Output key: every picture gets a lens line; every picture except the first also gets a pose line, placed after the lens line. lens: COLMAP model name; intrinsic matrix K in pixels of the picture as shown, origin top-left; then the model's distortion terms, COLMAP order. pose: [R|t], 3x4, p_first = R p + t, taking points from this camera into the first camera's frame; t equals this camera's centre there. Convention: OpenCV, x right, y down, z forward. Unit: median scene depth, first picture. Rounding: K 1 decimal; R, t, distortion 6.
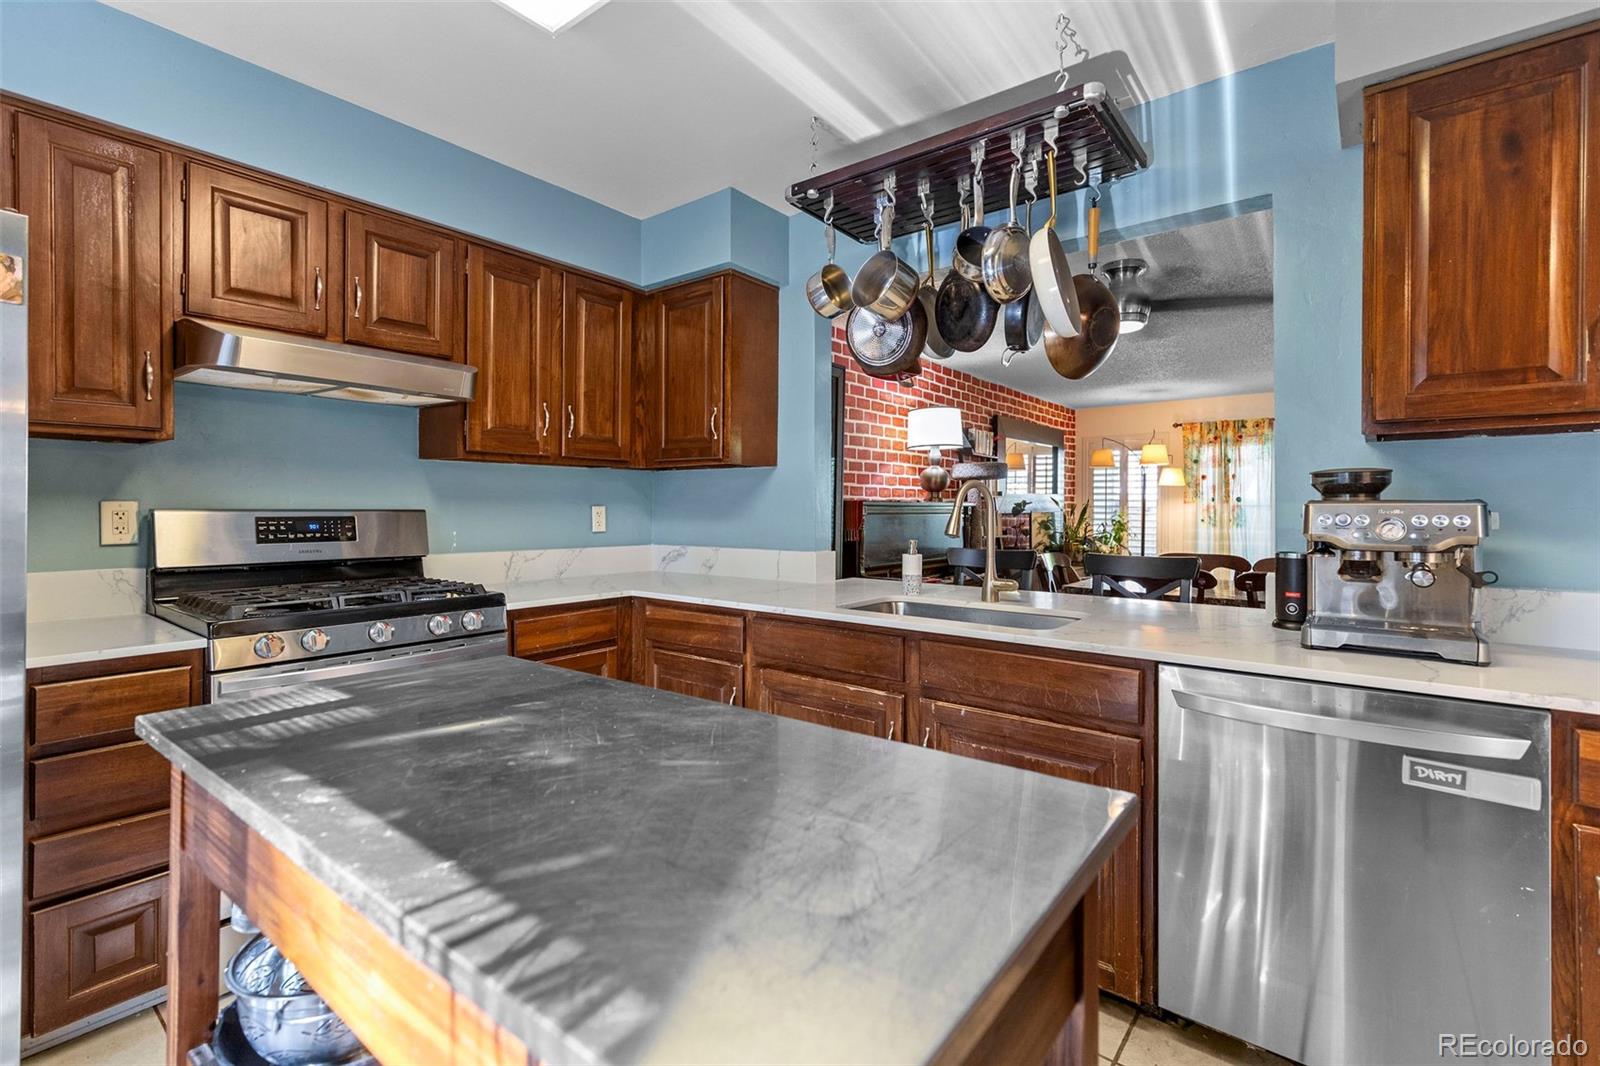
lens RADIAL K [[717.6, 0, 806.6], [0, 717.6, 521.7], [0, 0, 1]] dist [0.001555, 0.000113]
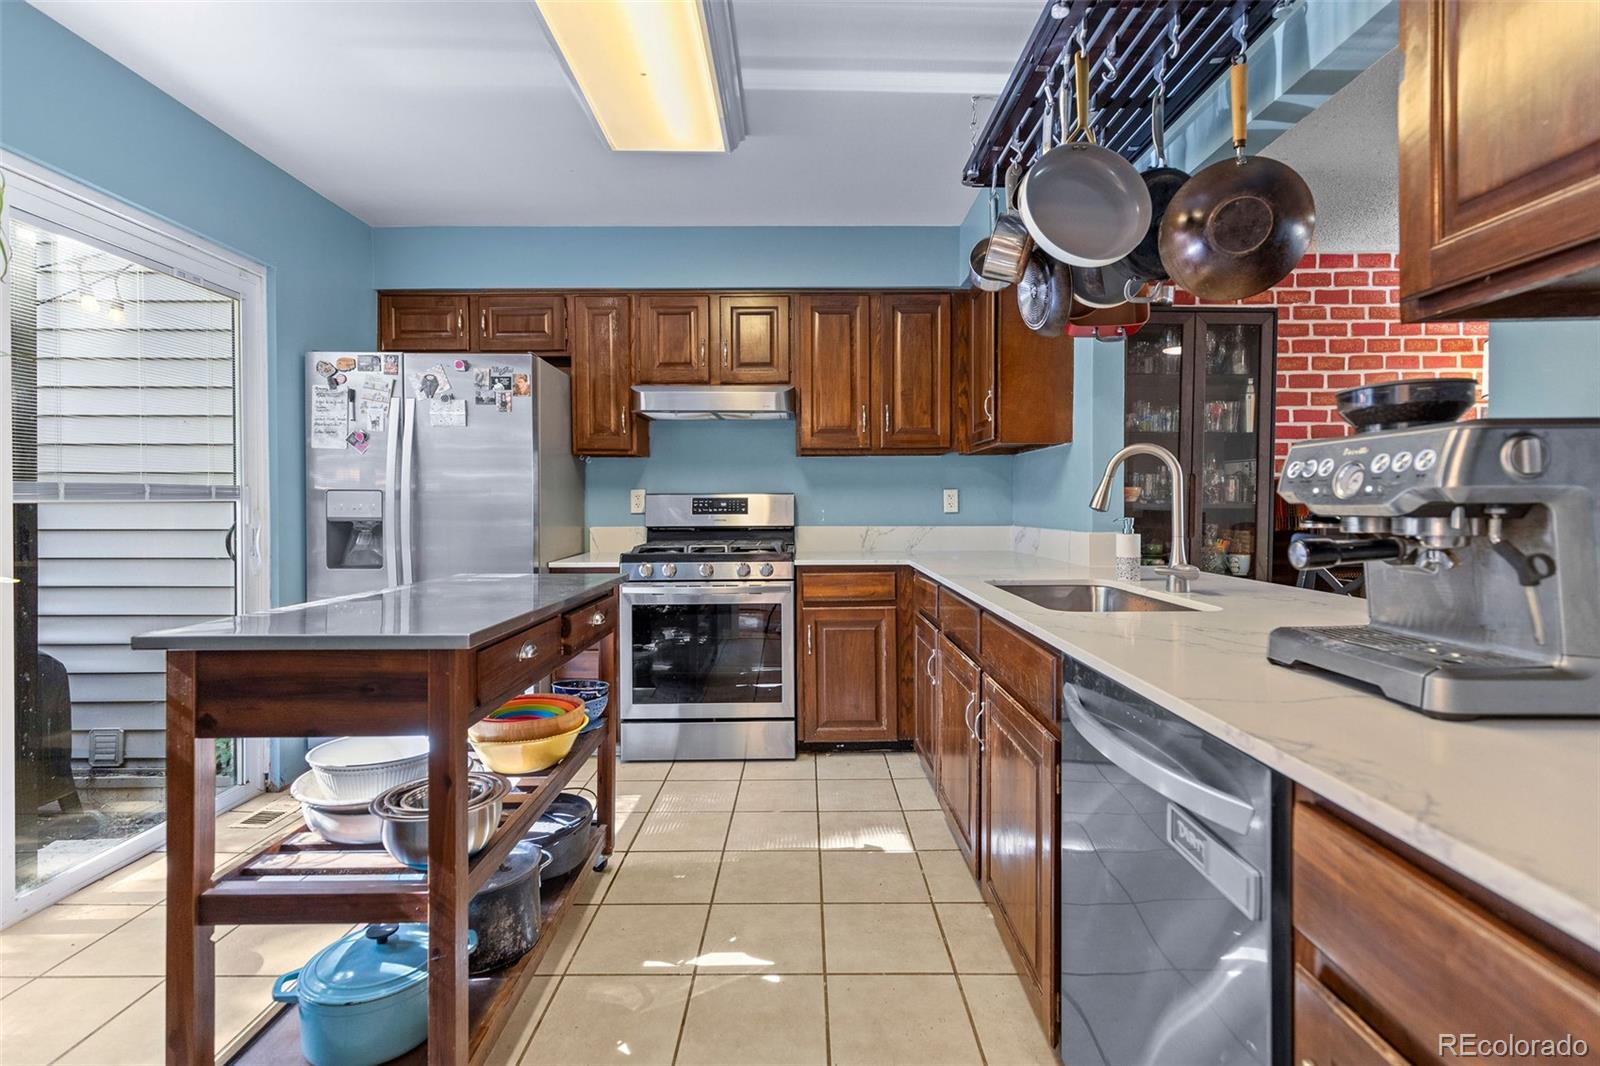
lens RADIAL K [[717.6, 0, 807.8], [0, 717.6, 533.8], [0, 0, 1]] dist [0.001555, 0.000113]
pose [[0.617718, 0.025711, -0.785979, 0.499034], [-0.007854, 0.999617, 0.026527, 0.021501], [0.786360, -0.010213, 0.617684, 0.140624]]
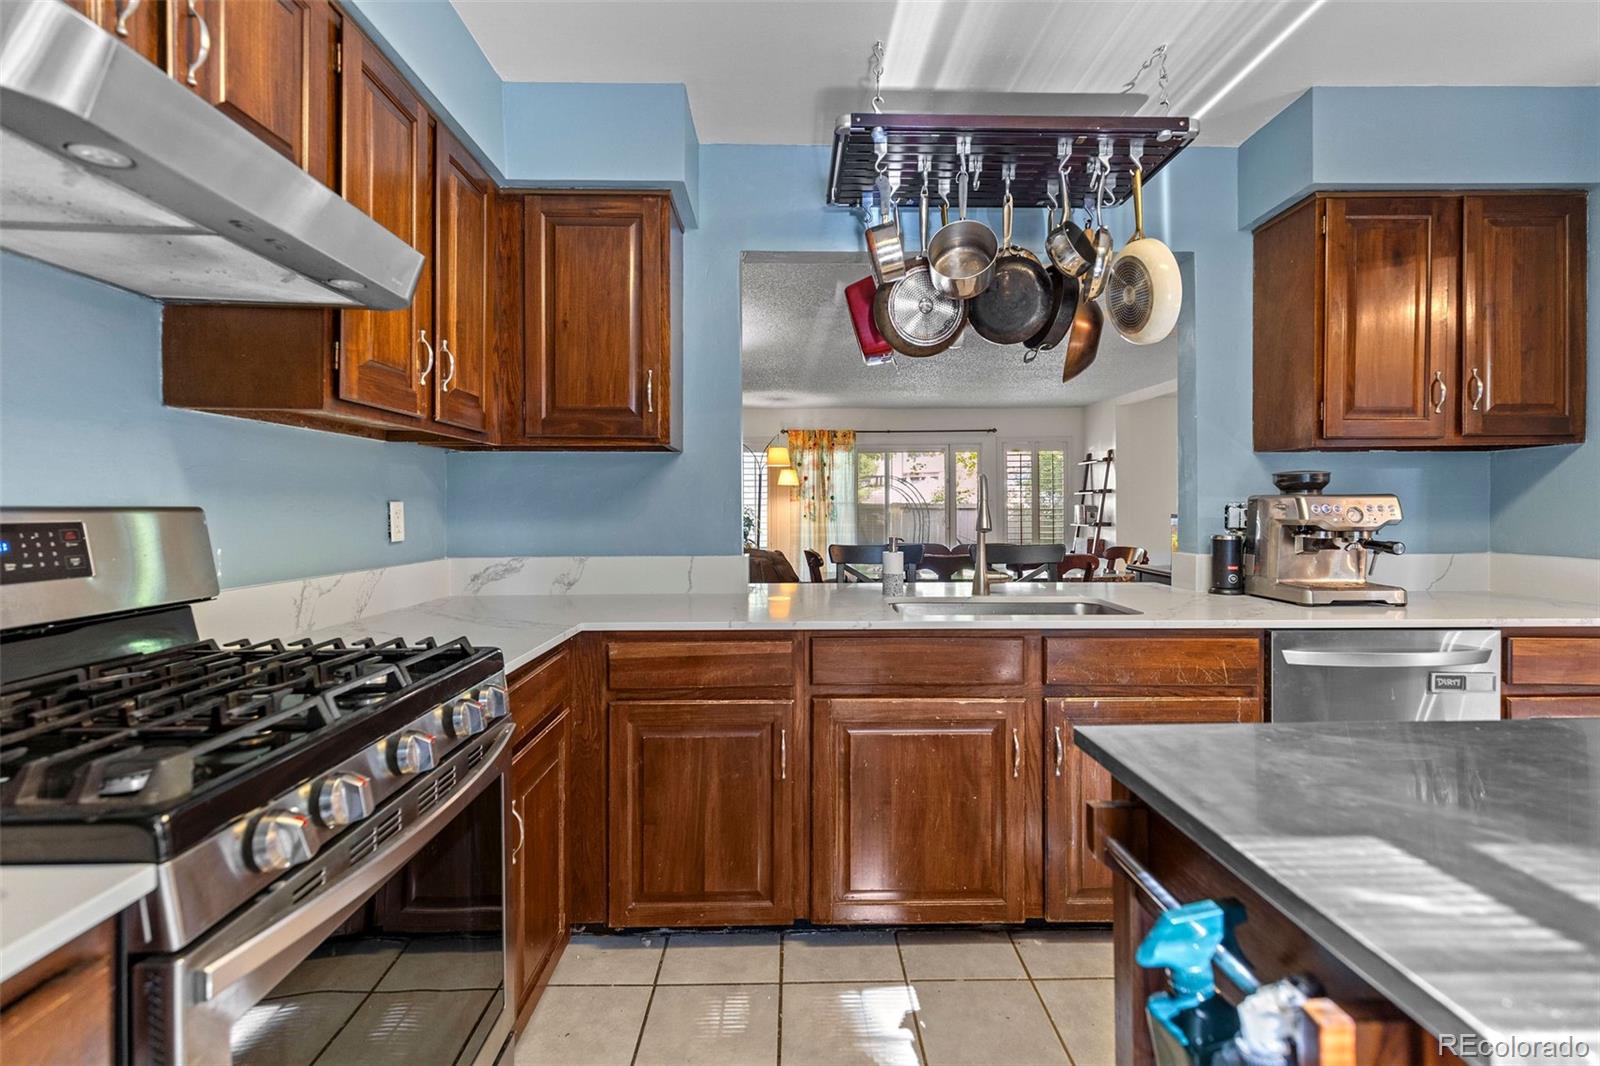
lens RADIAL K [[717.6, 0, 800.8], [0, 717.6, 523.5], [0, 0, 1]] dist [0.001555, 0.000113]
pose [[0.778515, -0.019376, 0.627327, -0.449401], [0.017203, 0.999807, 0.009531, -0.002370], [-0.627390, 0.003372, 0.778698, 0.293145]]
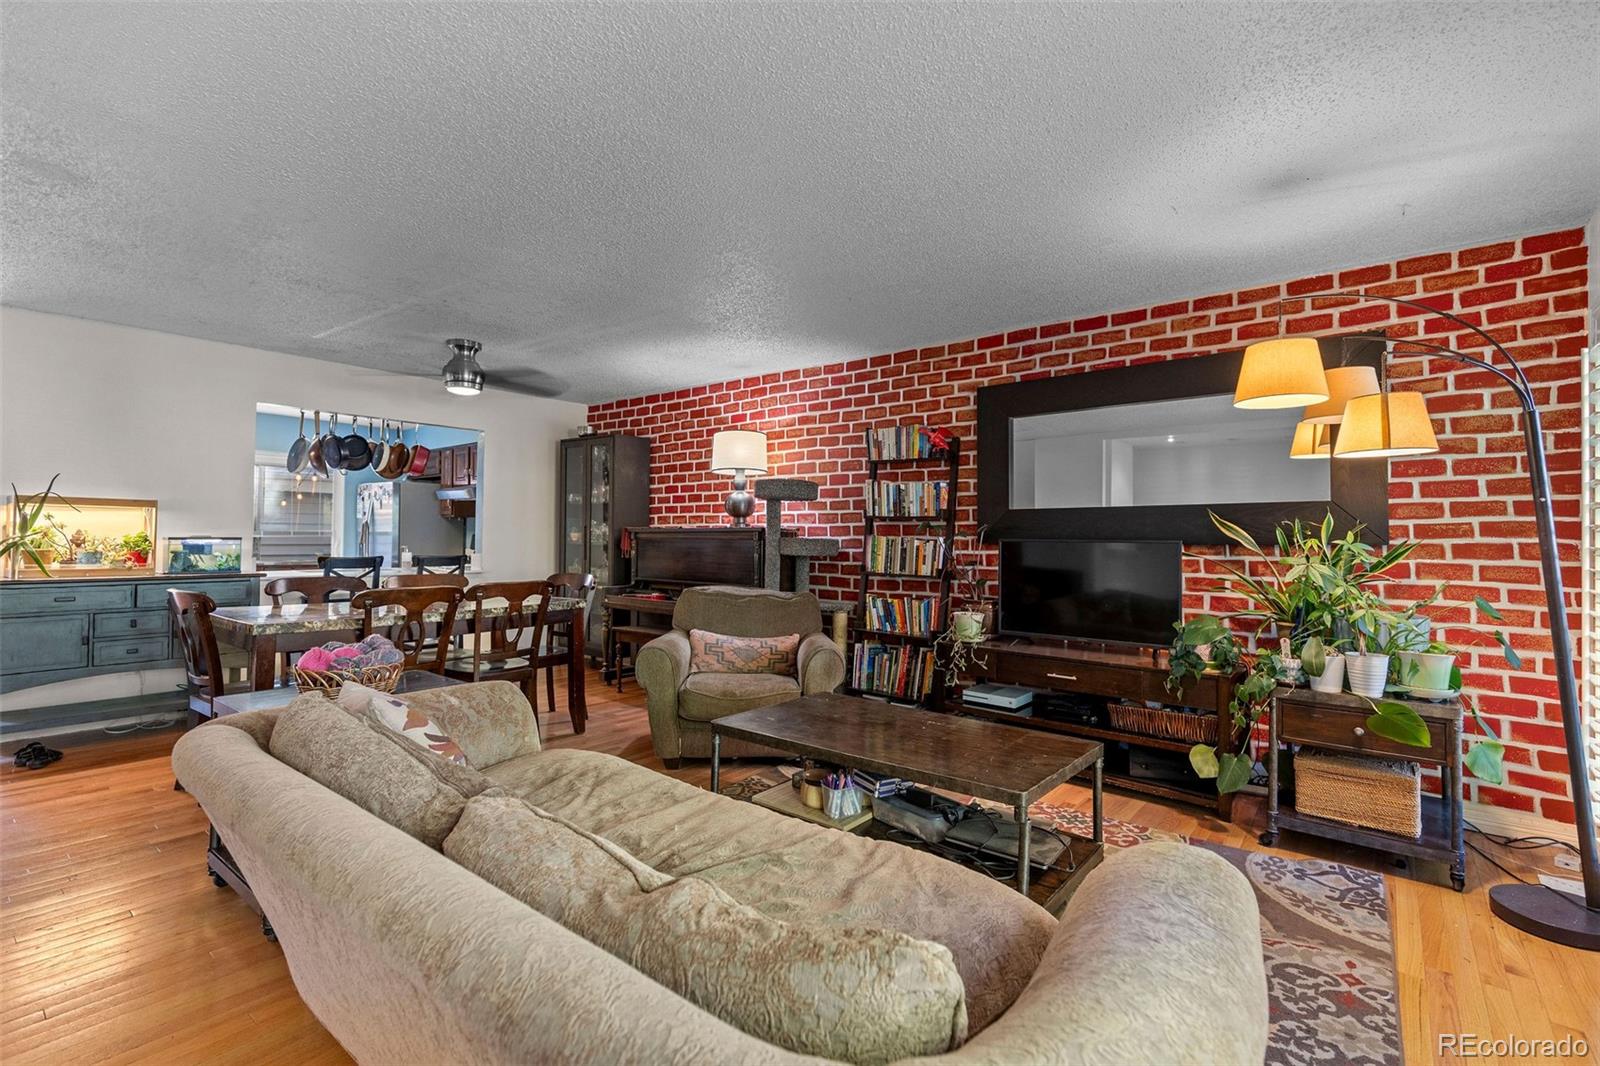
lens RADIAL K [[717.6, 0, 802.6], [0, 717.6, 530.7], [0, 0, 1]] dist [0.001555, 0.000113]
pose [[-0.011856, -0.011656, -0.999862, 2.030205], [-0.025556, 0.999609, -0.011350, -0.025900], [0.999603, 0.025418, -0.012149, 1.937266]]
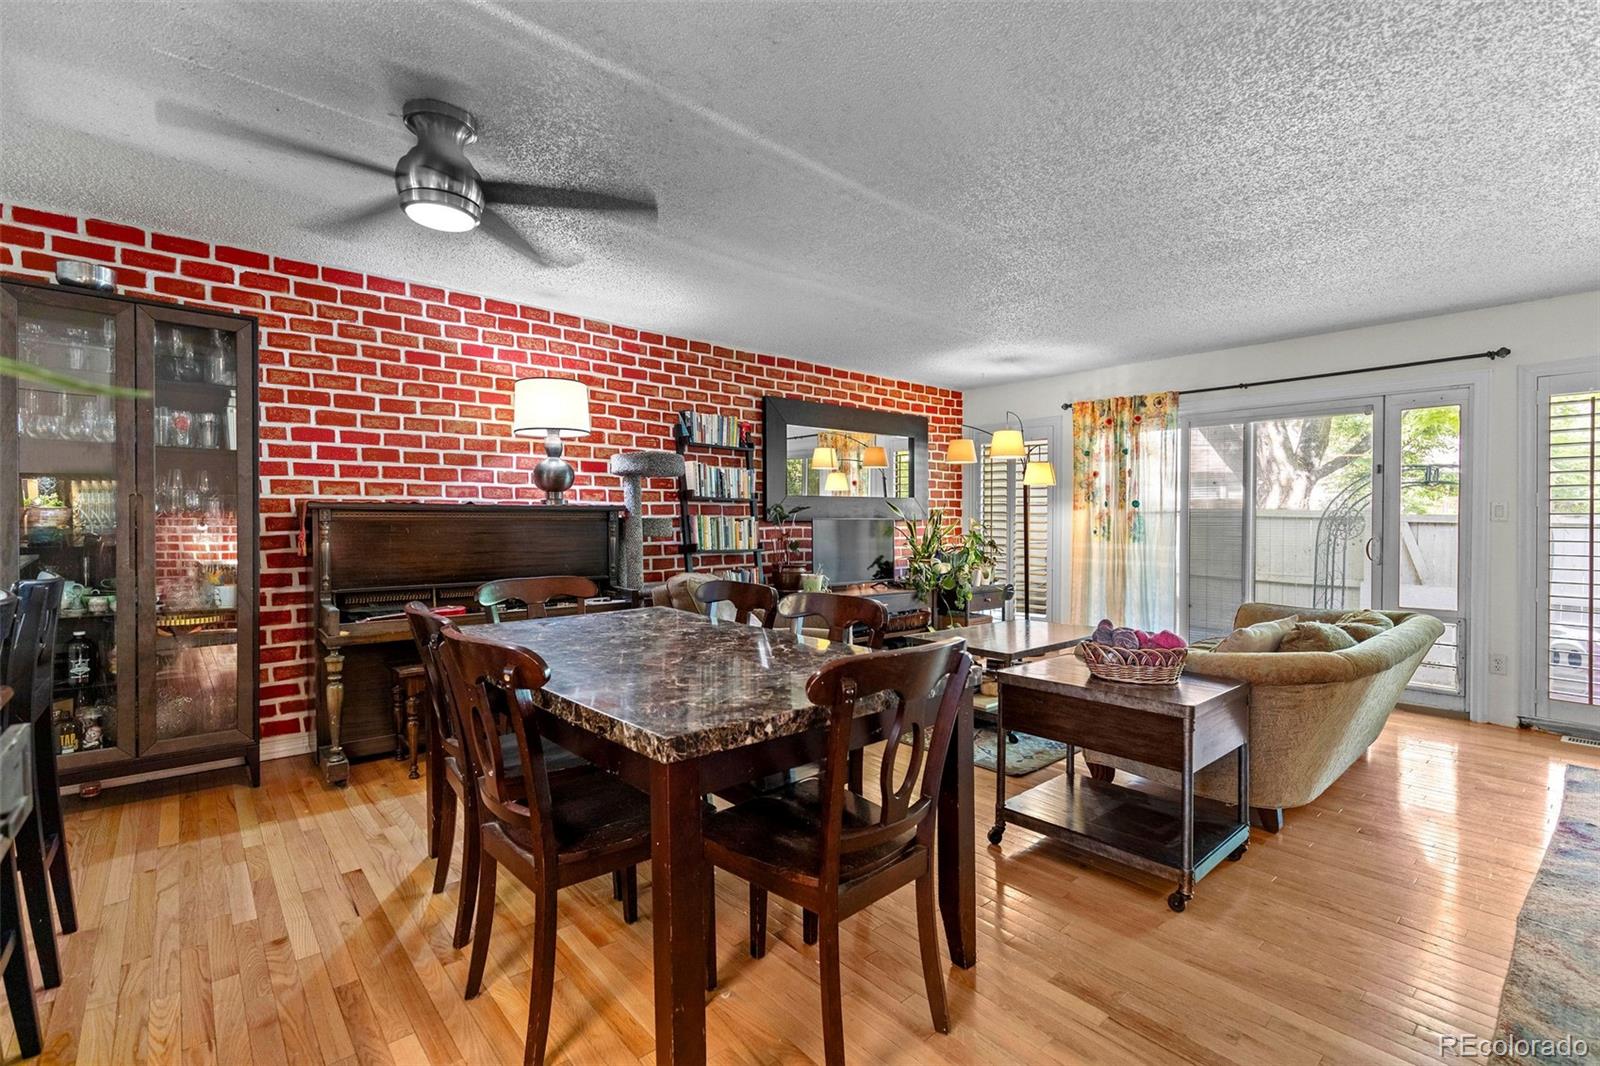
lens RADIAL K [[717.6, 0, 796.9], [0, 717.6, 524.9], [0, 0, 1]] dist [0.001555, 0.000113]
pose [[0.982394, 0.005047, -0.186755, 1.005314], [-0.006375, 0.999958, -0.006511, -0.006309], [0.186714, 0.007587, 0.982385, 0.541571]]
